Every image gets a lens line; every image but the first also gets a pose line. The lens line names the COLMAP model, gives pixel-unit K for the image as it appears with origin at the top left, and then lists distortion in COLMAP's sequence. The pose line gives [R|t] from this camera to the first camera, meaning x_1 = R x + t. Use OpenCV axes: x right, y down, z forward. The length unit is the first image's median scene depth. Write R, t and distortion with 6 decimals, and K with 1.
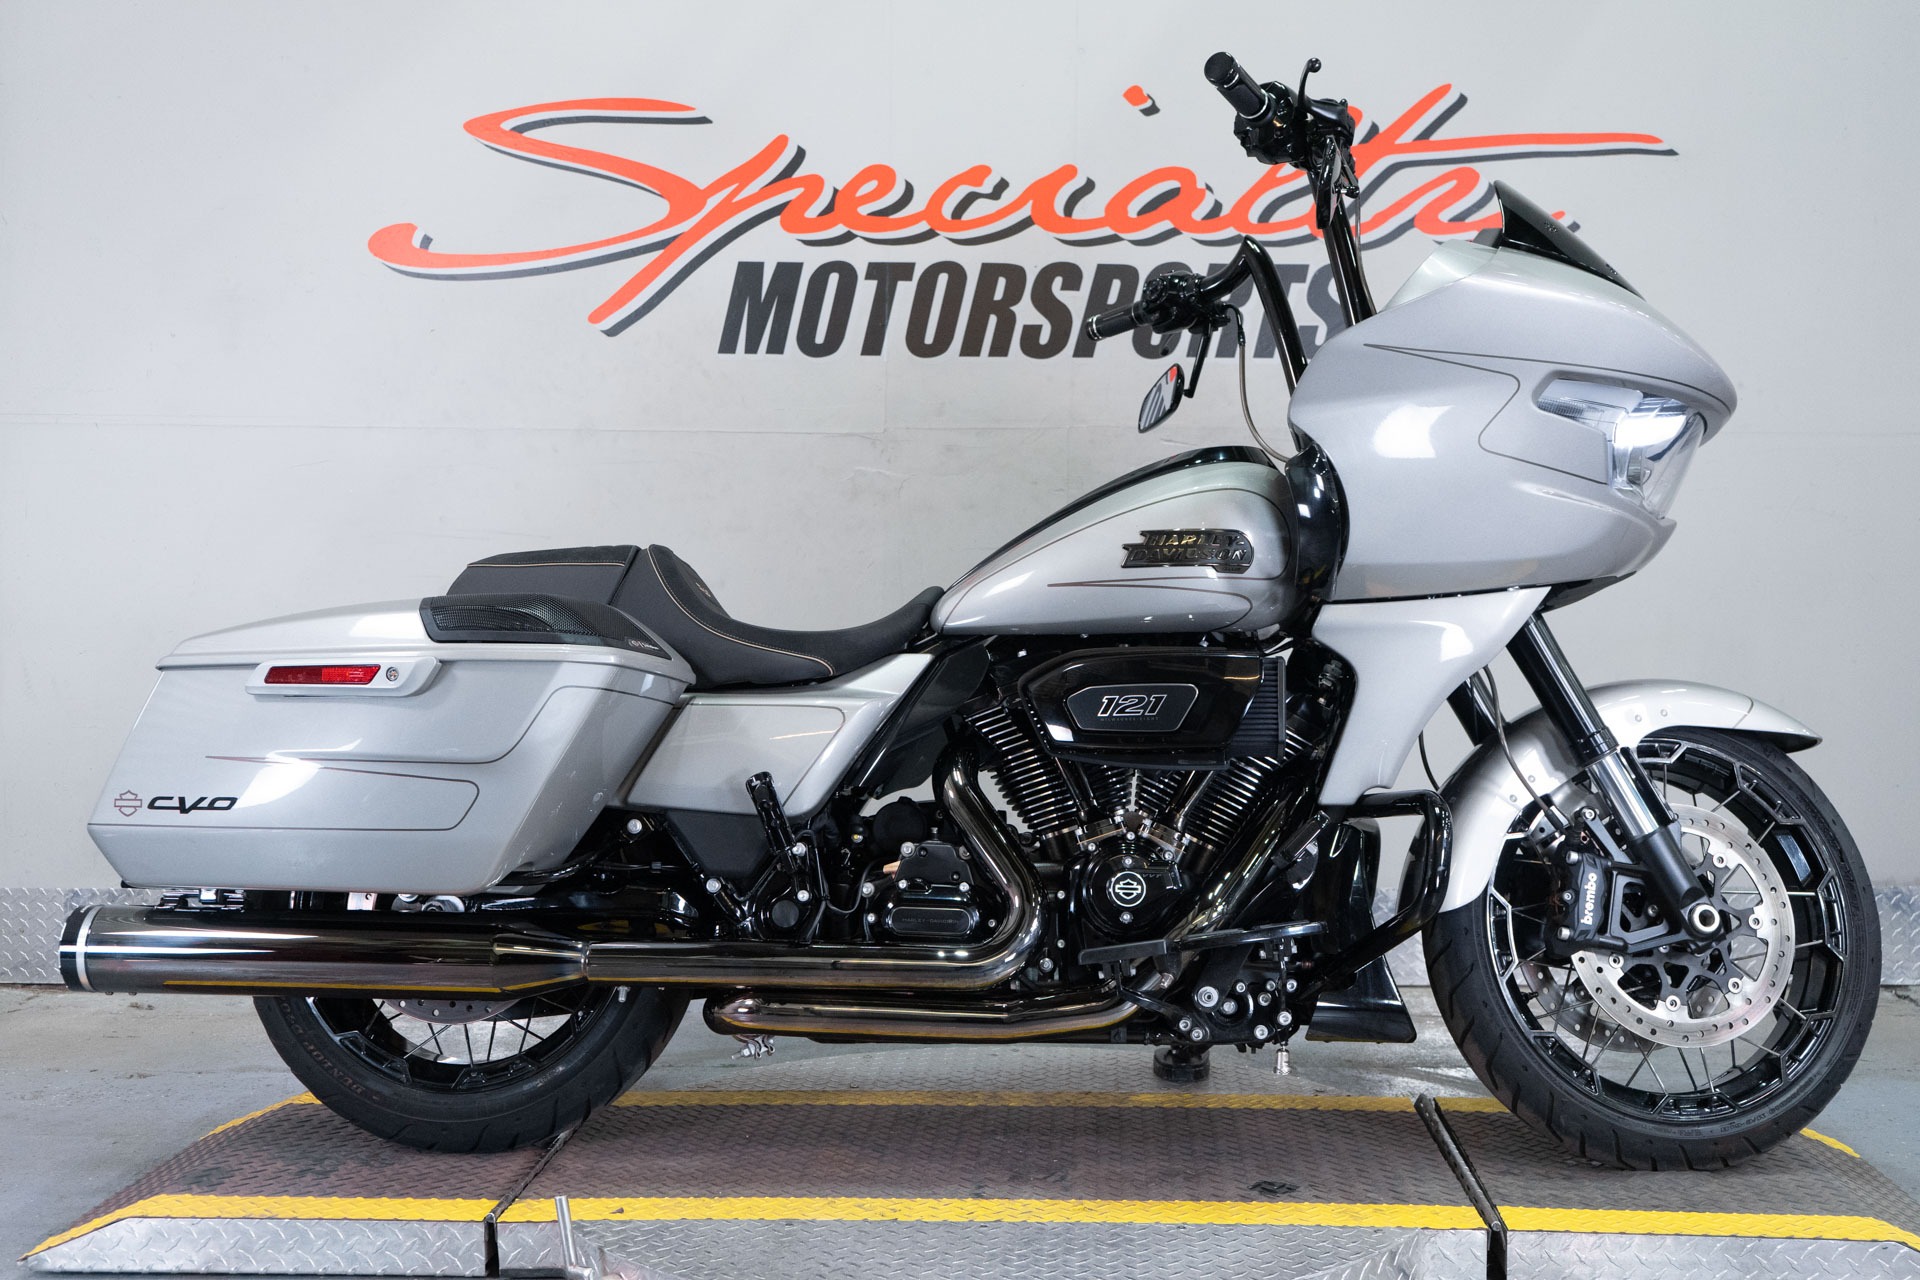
lens RADIAL K [[2065.3, 0, 960.0], [0, 2065.3, 640.0], [0, 0, 1]] dist [-0.009221, 0.035561]
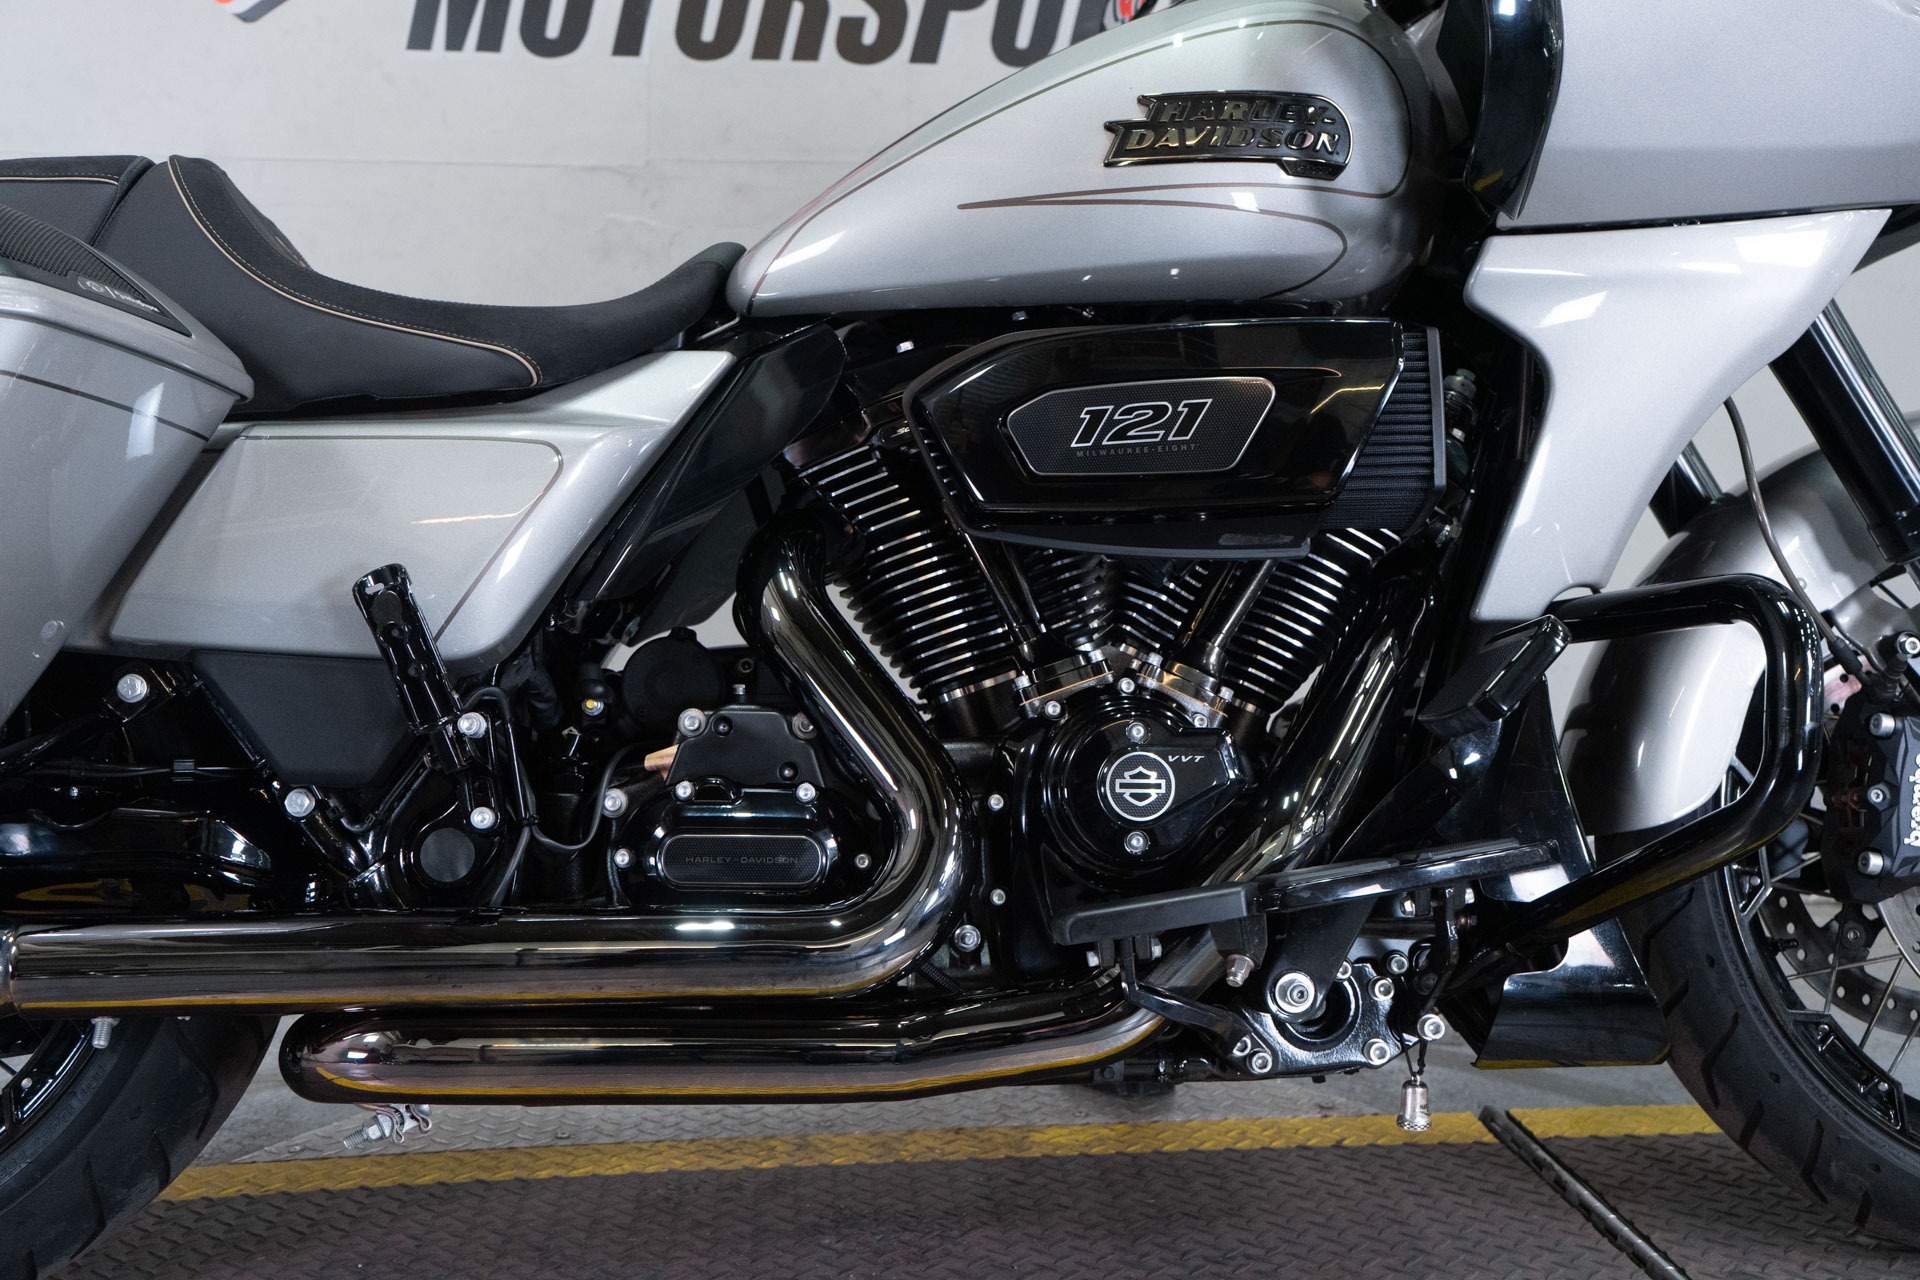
lens RADIAL K [[1920.4, 0, 960.0], [0, 1920.4, 640.0], [0, 0, 1]] dist [0.007420, -0.003530]
pose [[0.993170, -0.016215, 0.115545, -0.014200], [0.011719, 0.999151, 0.039485, 0.063373], [-0.116087, -0.037861, 0.992517, 0.523597]]
